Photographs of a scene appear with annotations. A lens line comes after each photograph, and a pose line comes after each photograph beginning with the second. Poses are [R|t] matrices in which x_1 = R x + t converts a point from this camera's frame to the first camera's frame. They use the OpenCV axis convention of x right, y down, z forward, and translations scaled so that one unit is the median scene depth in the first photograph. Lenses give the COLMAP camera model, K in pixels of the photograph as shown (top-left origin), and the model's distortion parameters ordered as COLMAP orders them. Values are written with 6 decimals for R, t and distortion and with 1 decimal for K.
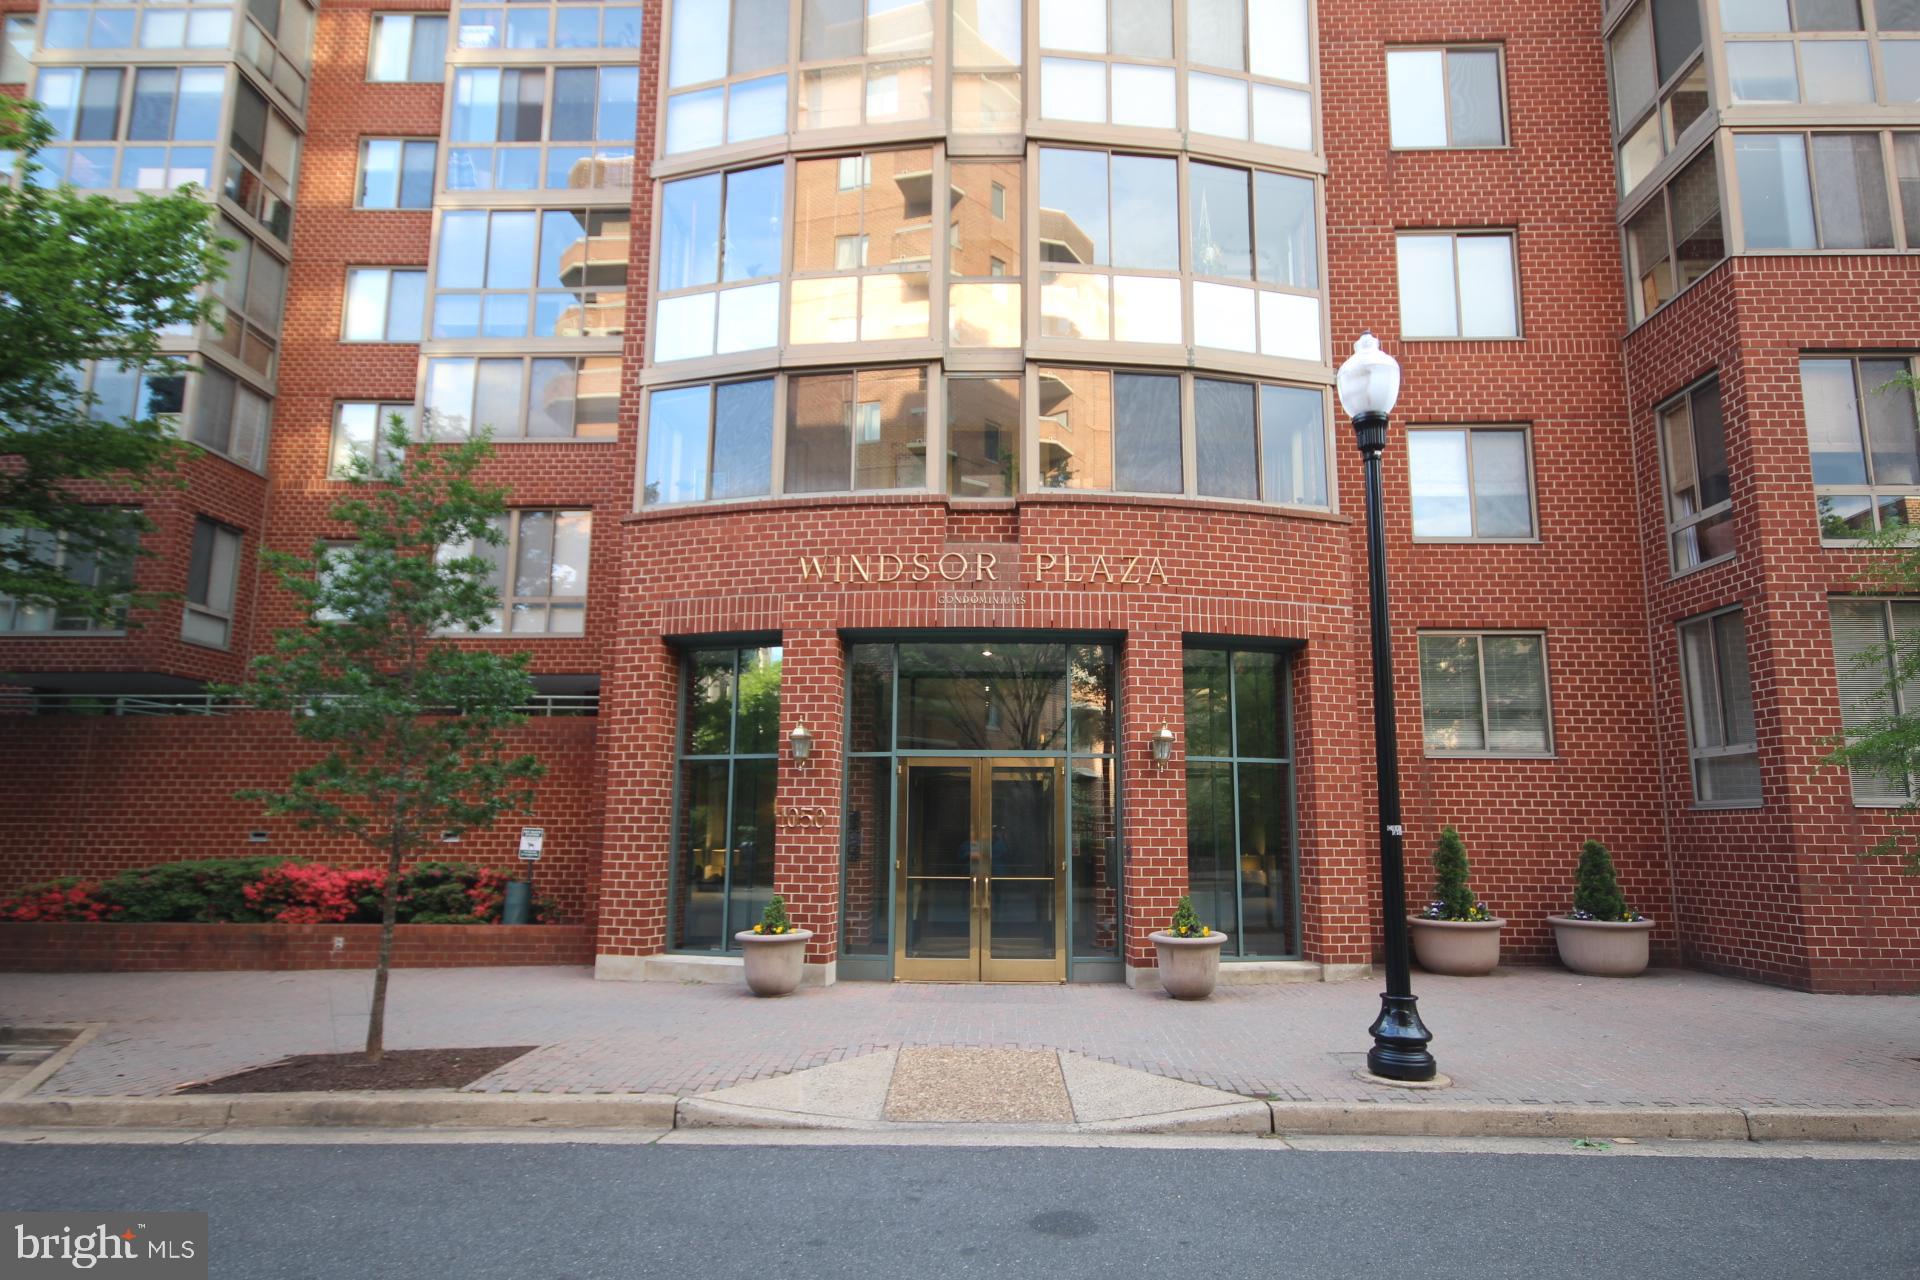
lens RADIAL K [[1072.4, 0, 953.6], [0, 1072.4, 651.1], [0, 0, 1]] dist [0.001457, 0.007359]
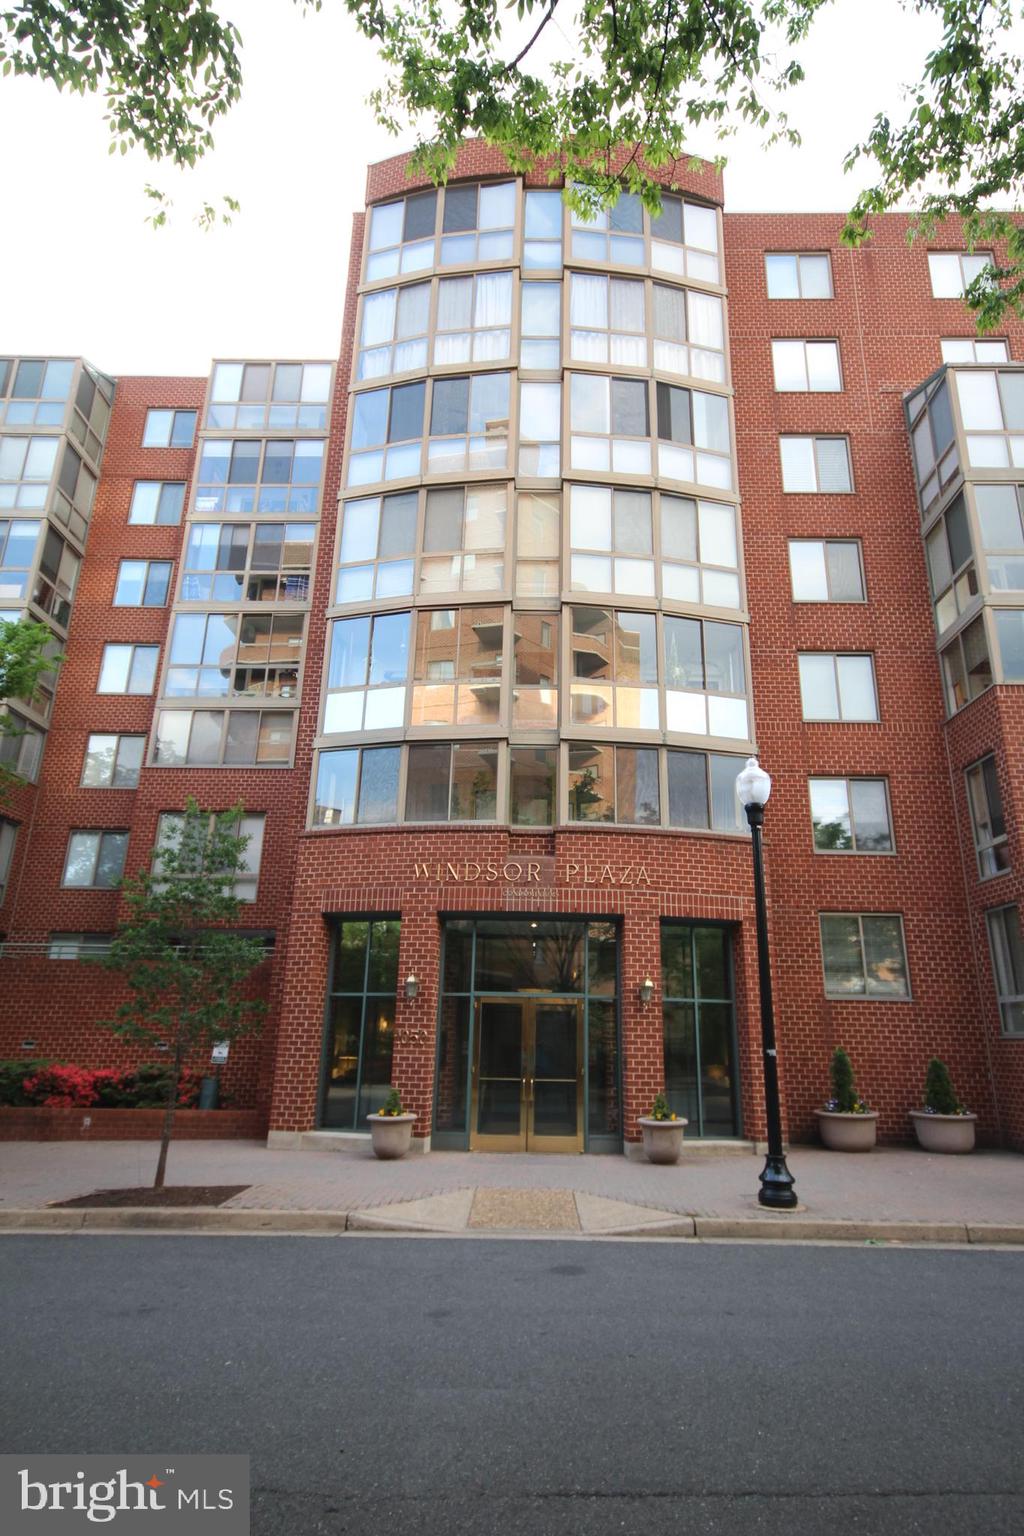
lens RADIAL K [[857.9, 0, 520.7], [0, 857.9, 760.2], [0, 0, 1]] dist [0.001457, 0.007359]
pose [[0.999835, 0.014963, 0.010274, -0.003819], [-0.013269, 0.988784, -0.148764, -0.049615], [-0.012385, 0.148603, 0.988819, -0.242877]]
